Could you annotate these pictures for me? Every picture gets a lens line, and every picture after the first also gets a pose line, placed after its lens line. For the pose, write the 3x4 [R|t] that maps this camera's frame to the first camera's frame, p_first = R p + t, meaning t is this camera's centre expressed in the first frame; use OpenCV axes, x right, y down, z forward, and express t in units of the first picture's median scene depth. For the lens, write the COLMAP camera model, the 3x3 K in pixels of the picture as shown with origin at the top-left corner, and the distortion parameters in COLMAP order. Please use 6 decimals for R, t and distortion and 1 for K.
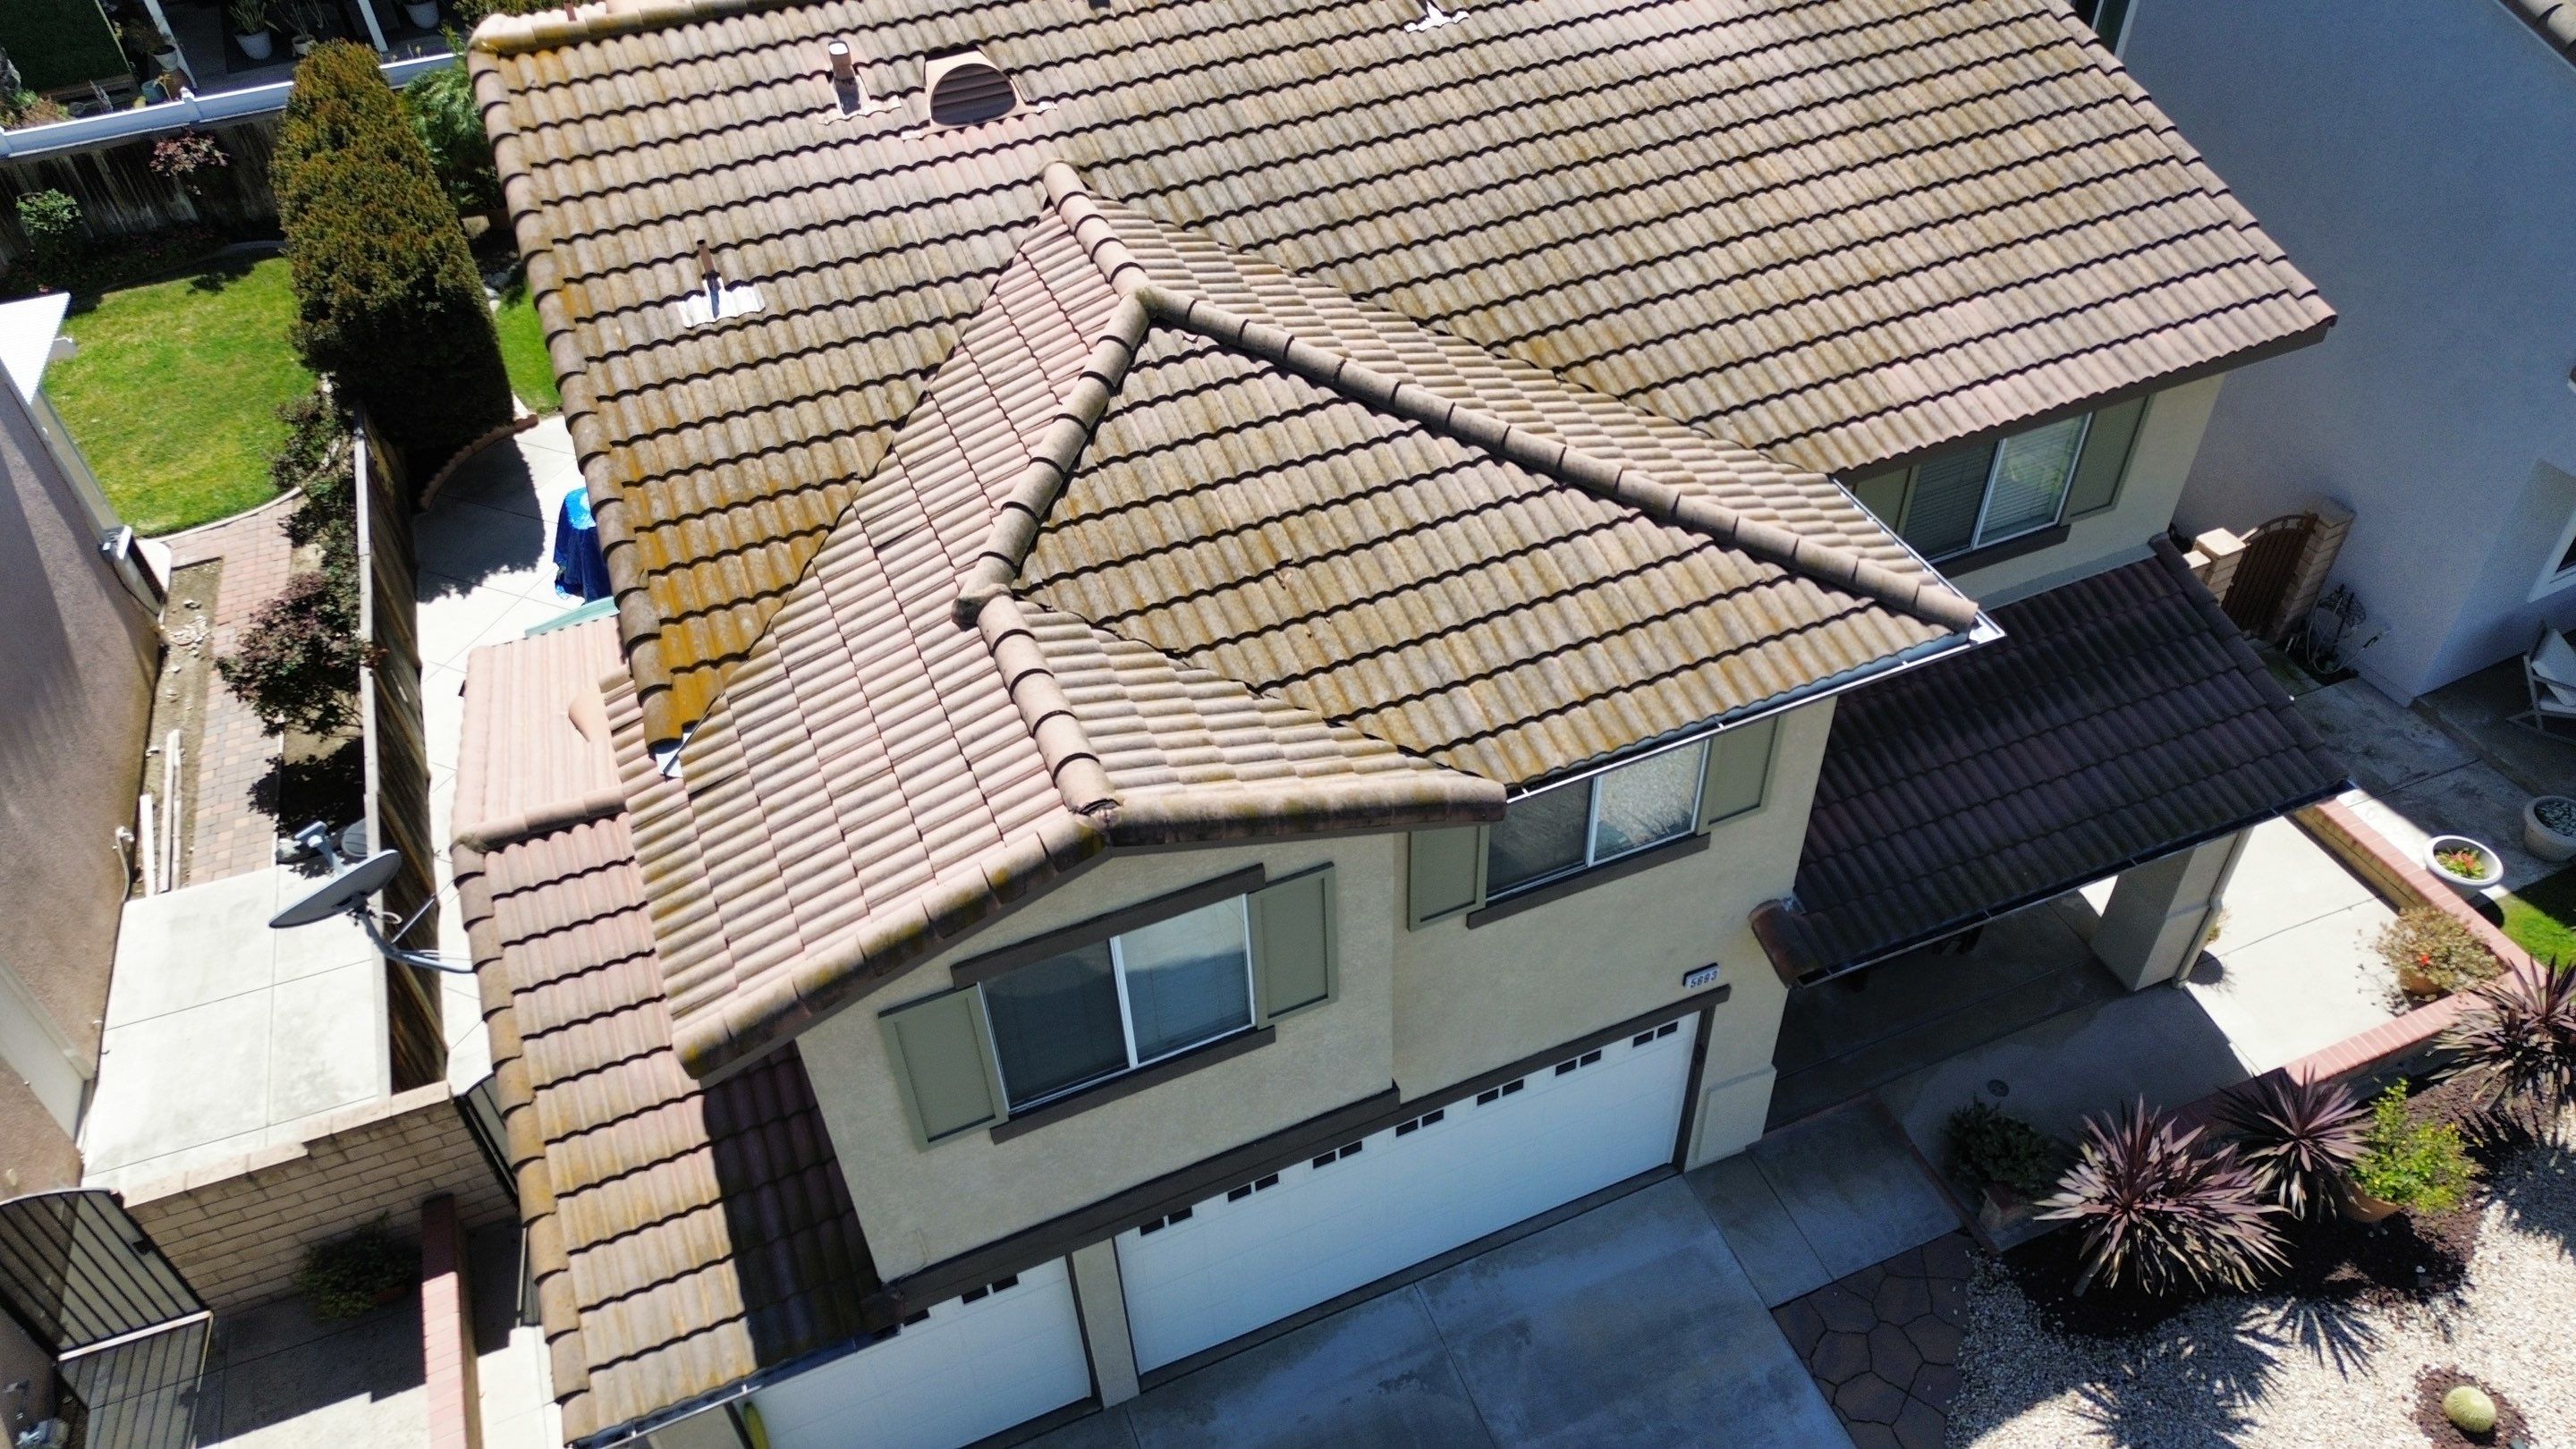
lens RADIAL K [[1810.3, 0, 1265.1], [0, 1810.3, 750.8], [0, 0, 1]] dist [0.060674, -0.045200]
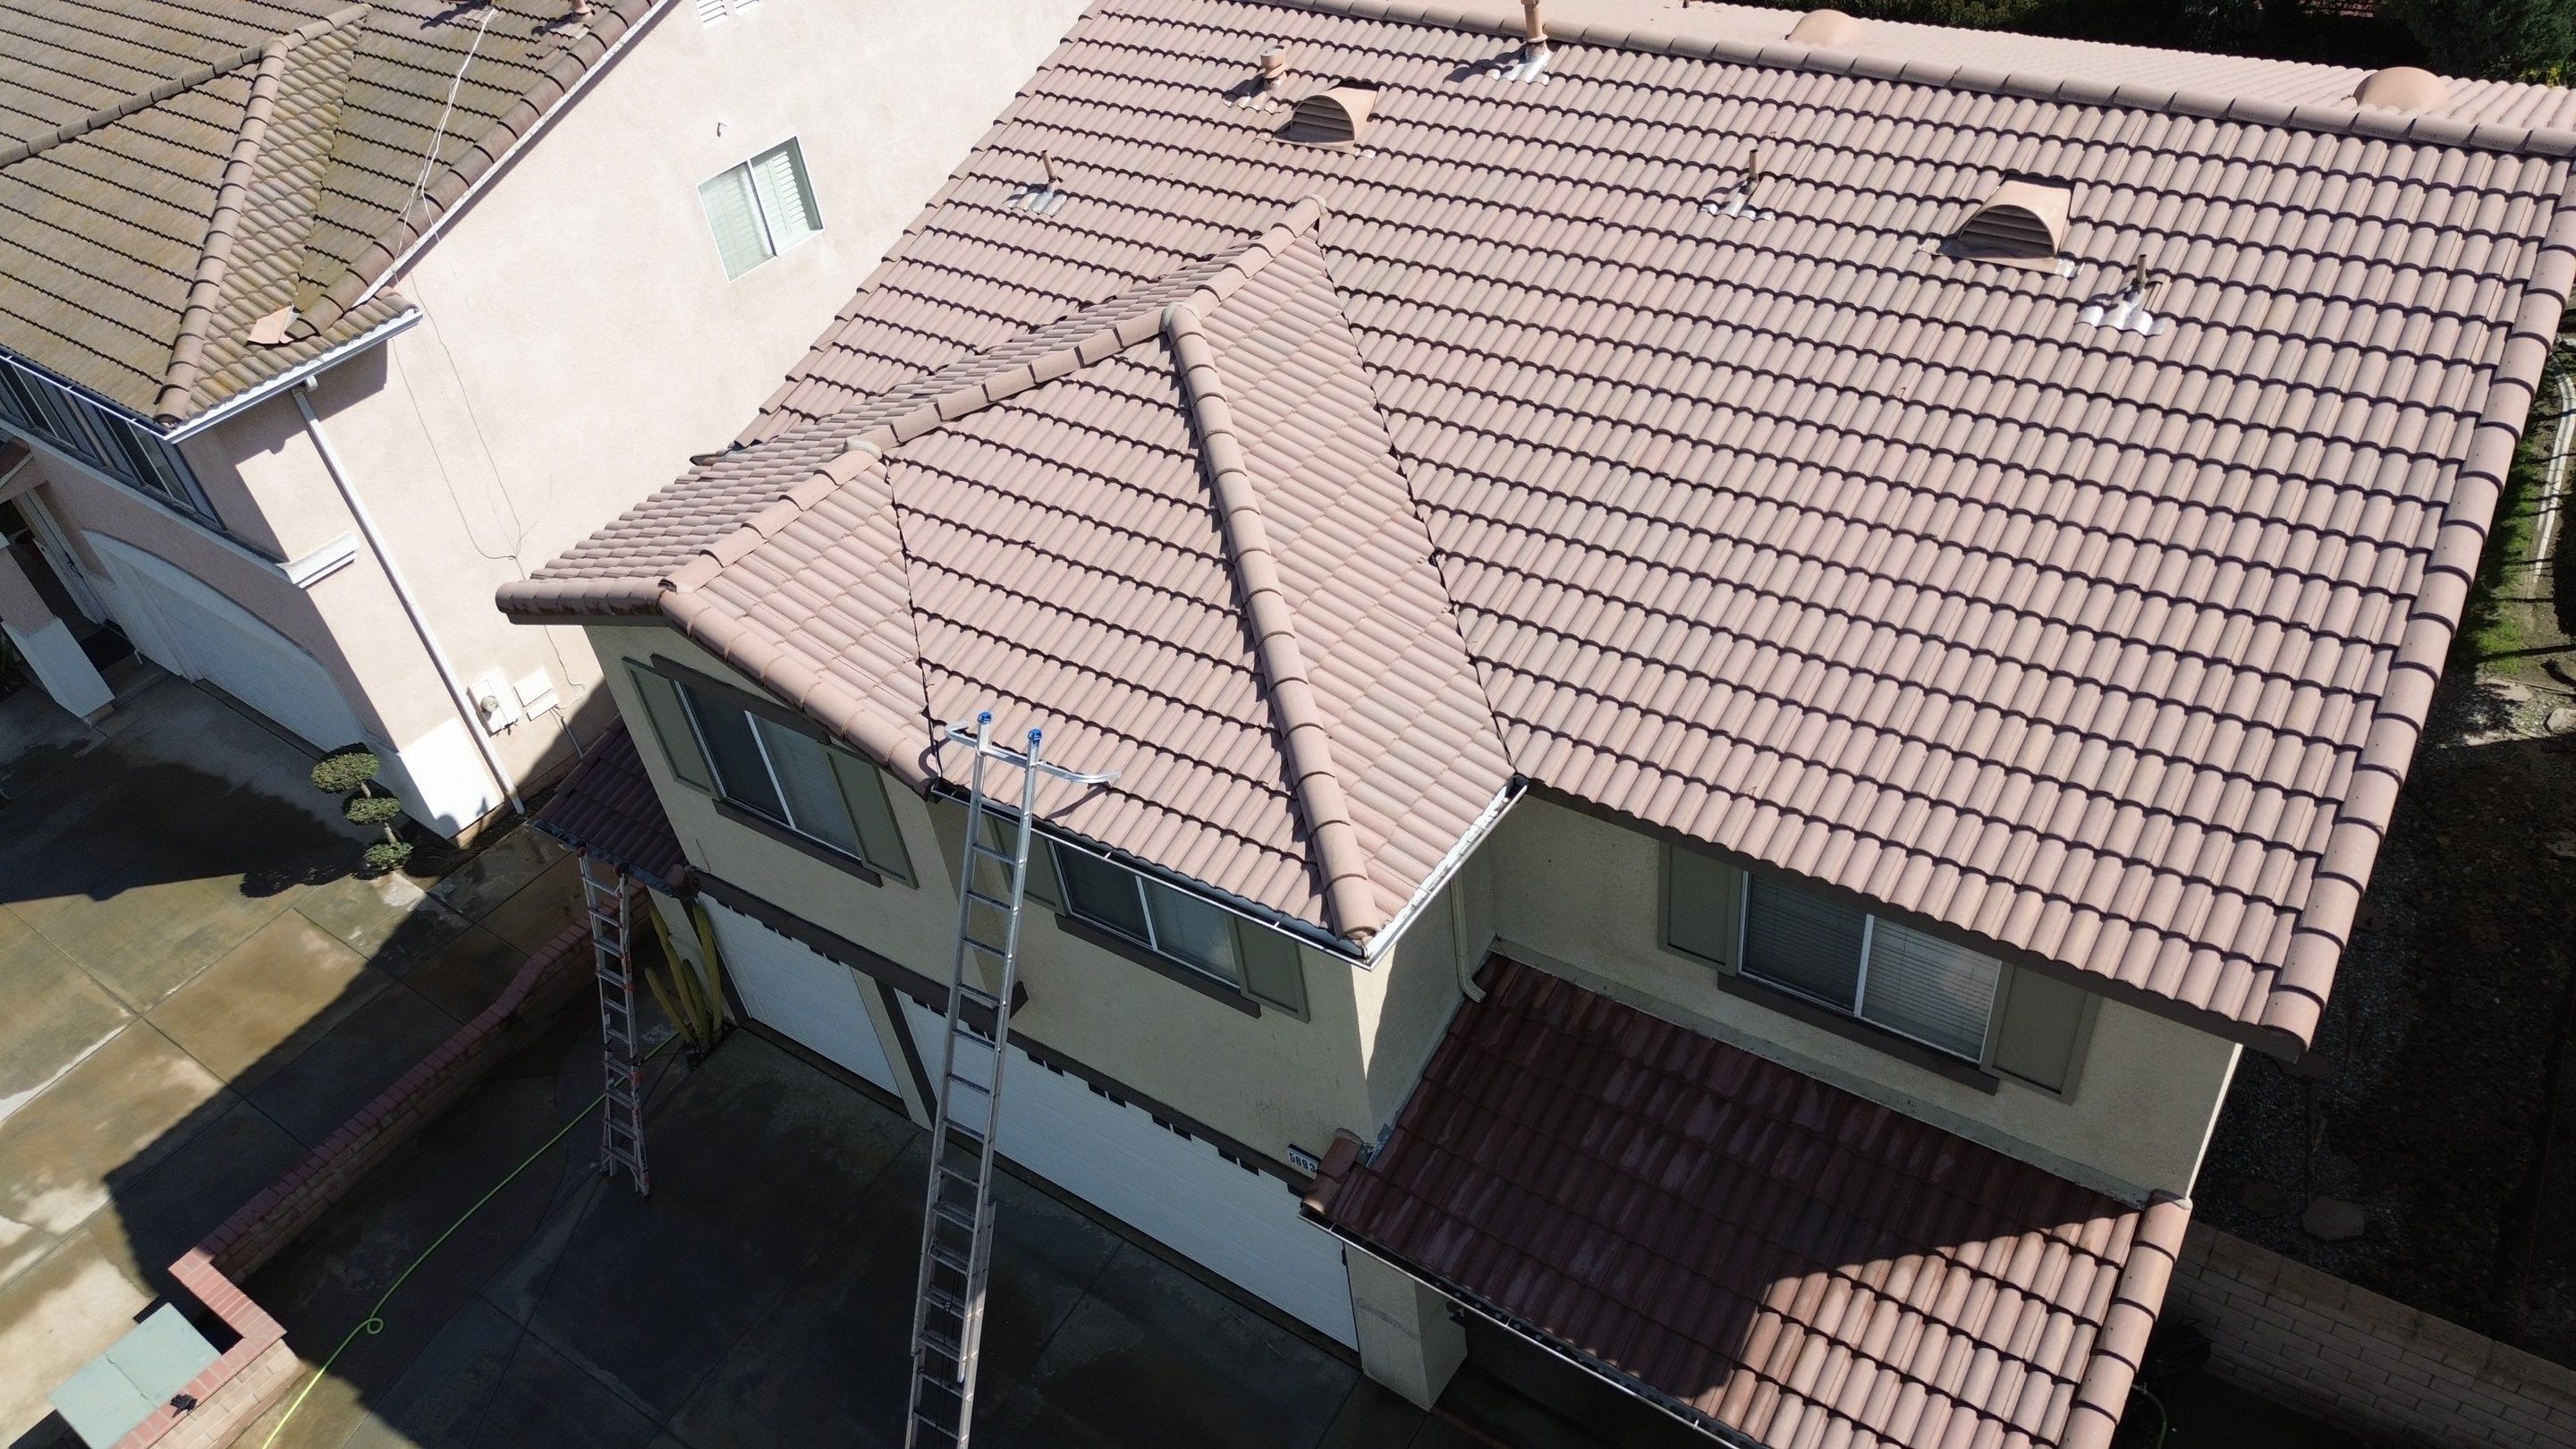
lens RADIAL K [[1810.3, 0, 1254.1], [0, 1810.3, 695.4], [0, 0, 1]] dist [0.060674, -0.045200]
pose [[0.554871, 0.517652, -0.651272, 0.754624], [-0.507922, 0.830791, 0.227600, -0.303228], [0.658888, 0.204507, 0.723909, 0.221919]]
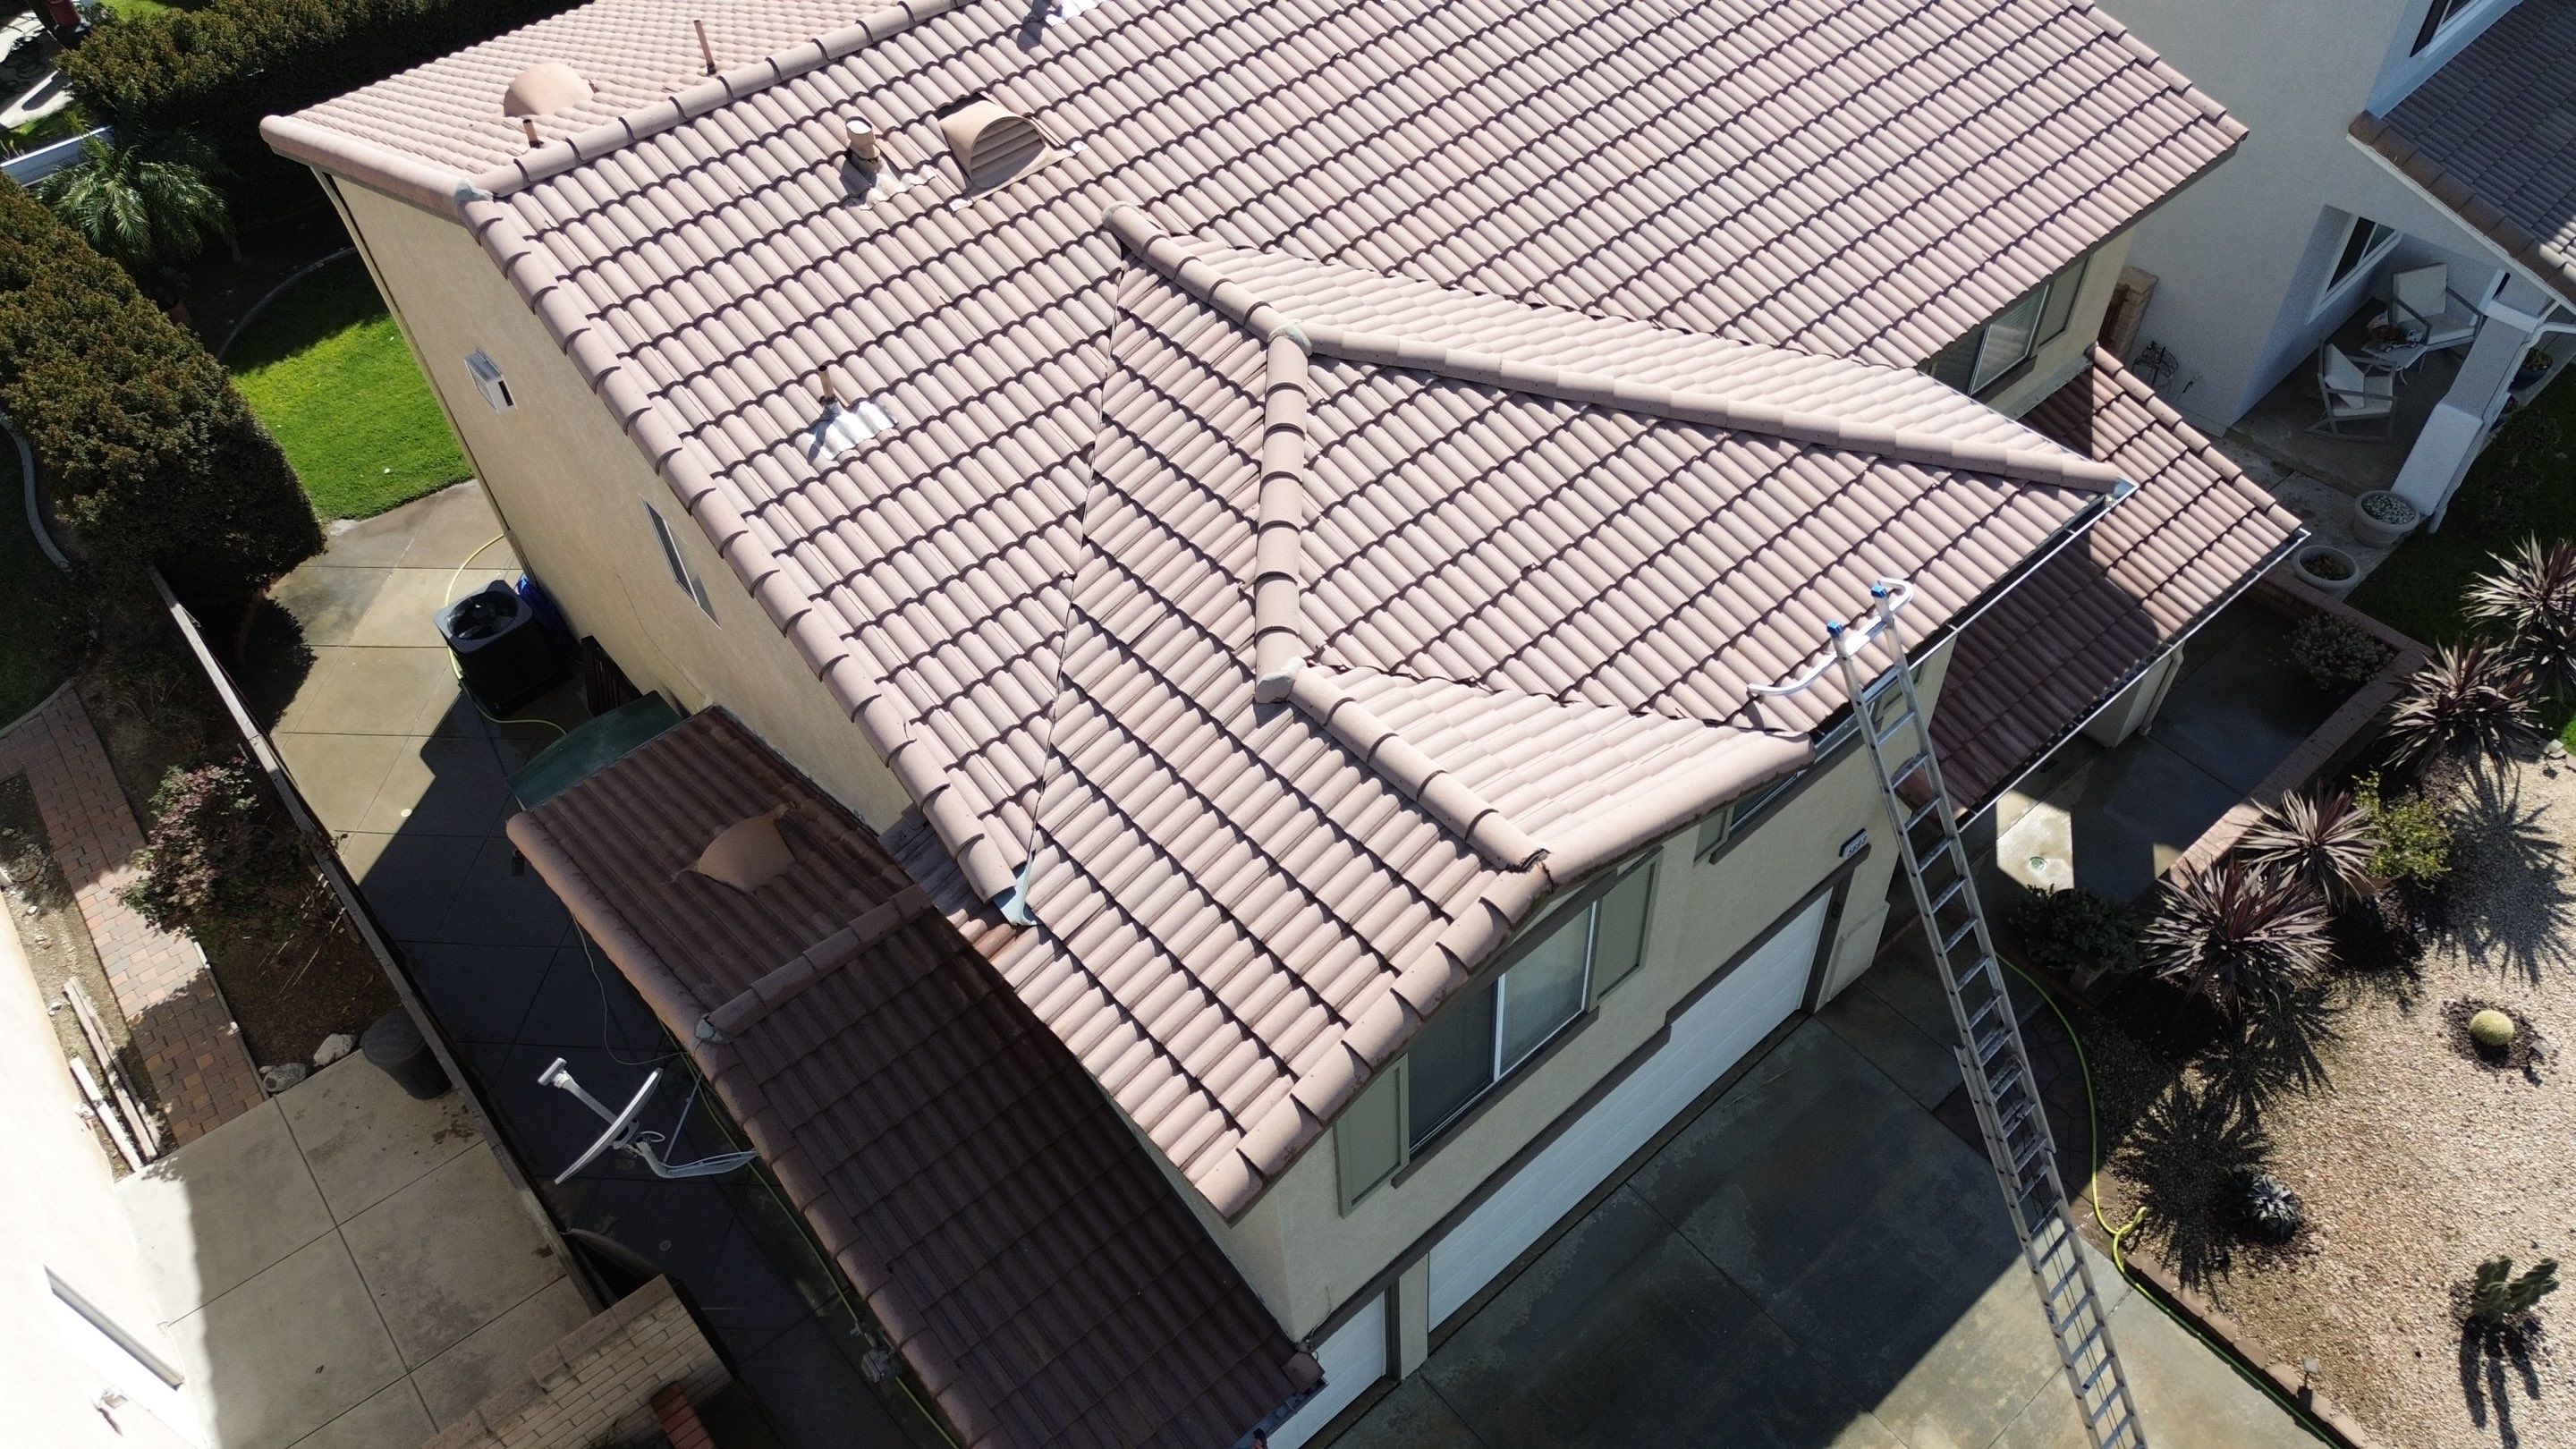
lens RADIAL K [[1810.3, 0, 1273.9], [0, 1810.3, 756.0], [0, 0, 1]] dist [0.060674, -0.045200]
pose [[0.949694, -0.243325, 0.197166, -0.297029], [0.227694, 0.968711, 0.098759, -0.114081], [-0.215027, -0.048898, 0.975383, 0.016462]]
